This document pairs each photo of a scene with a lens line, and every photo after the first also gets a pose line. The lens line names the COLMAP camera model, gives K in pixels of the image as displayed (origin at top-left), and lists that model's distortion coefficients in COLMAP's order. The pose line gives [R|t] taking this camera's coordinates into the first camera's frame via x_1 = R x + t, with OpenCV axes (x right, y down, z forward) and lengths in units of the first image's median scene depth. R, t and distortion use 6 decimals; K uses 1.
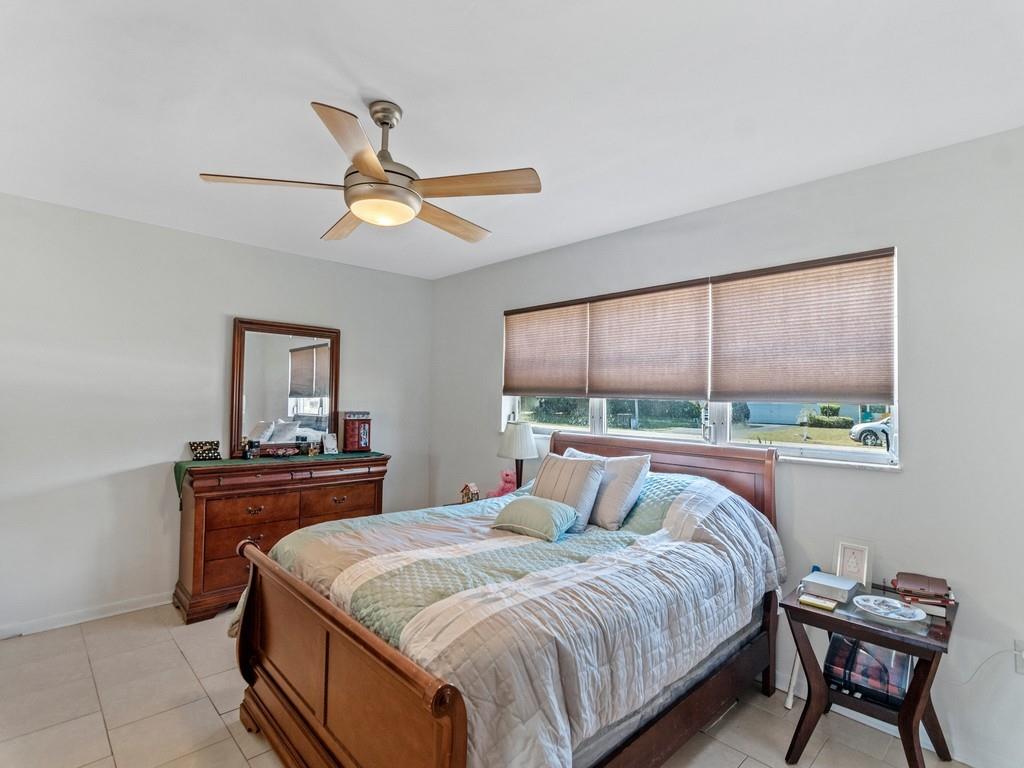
lens RADIAL K [[497.9, 0, 512.2], [0, 497.9, 391.1], [0, 0, 1]] dist [0.000309, 0.000016]
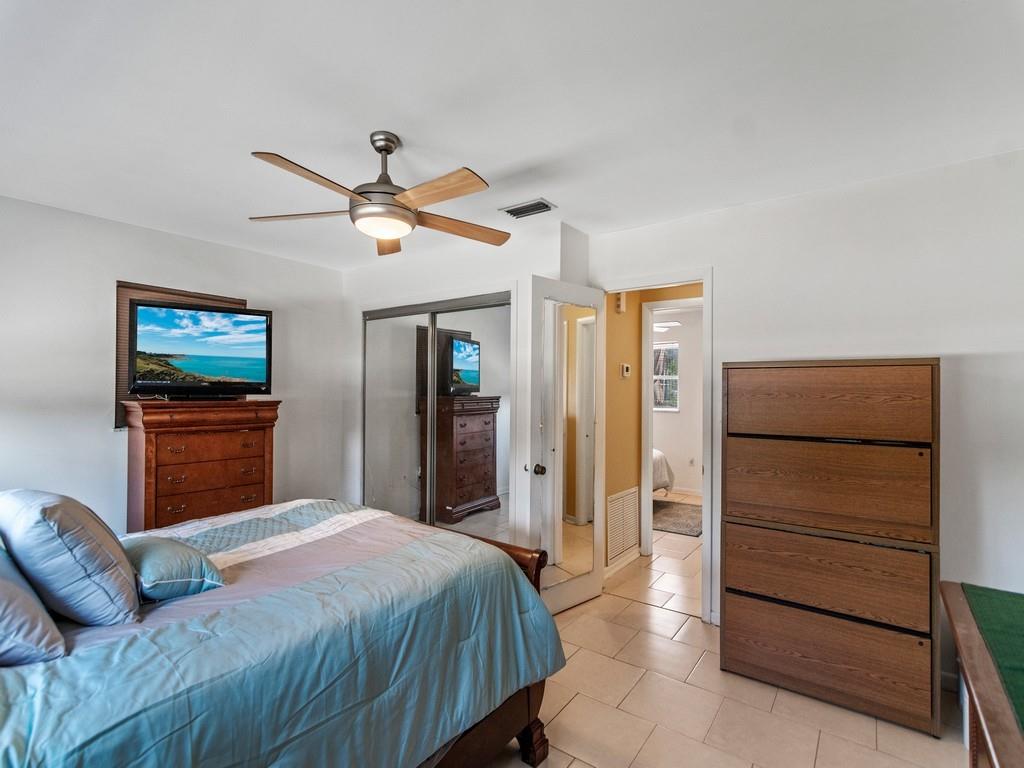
lens RADIAL K [[494.9, 0, 508.6], [0, 494.9, 384.6], [0, 0, 1]] dist [0.001297, 0.000760]
pose [[-0.989391, -0.037825, -0.140263, -0.236342], [-0.033090, 0.998806, -0.035941, 0.014157], [0.141455, -0.030919, -0.989462, 1.328640]]
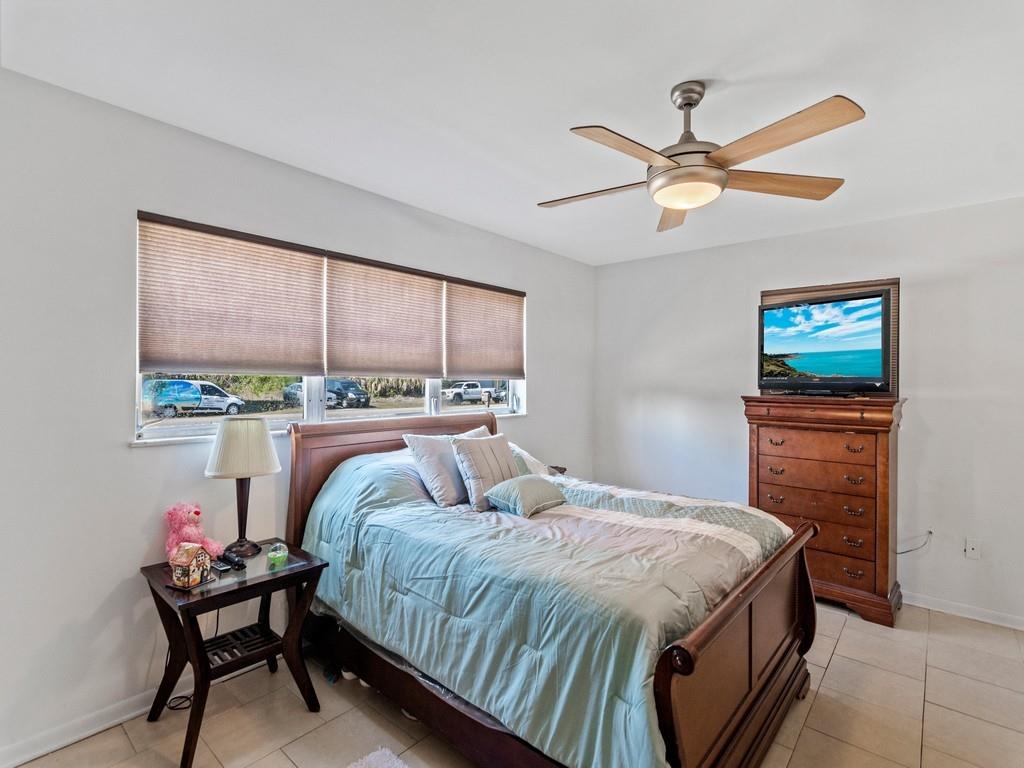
lens RADIAL K [[494.9, 0, 508.6], [0, 494.9, 384.6], [0, 0, 1]] dist [0.001297, 0.000760]
pose [[-0.076071, -0.037981, 0.996379, -0.753776], [-0.031348, 0.998871, 0.035683, -0.012522], [-0.996610, -0.028520, -0.077175, 0.865948]]
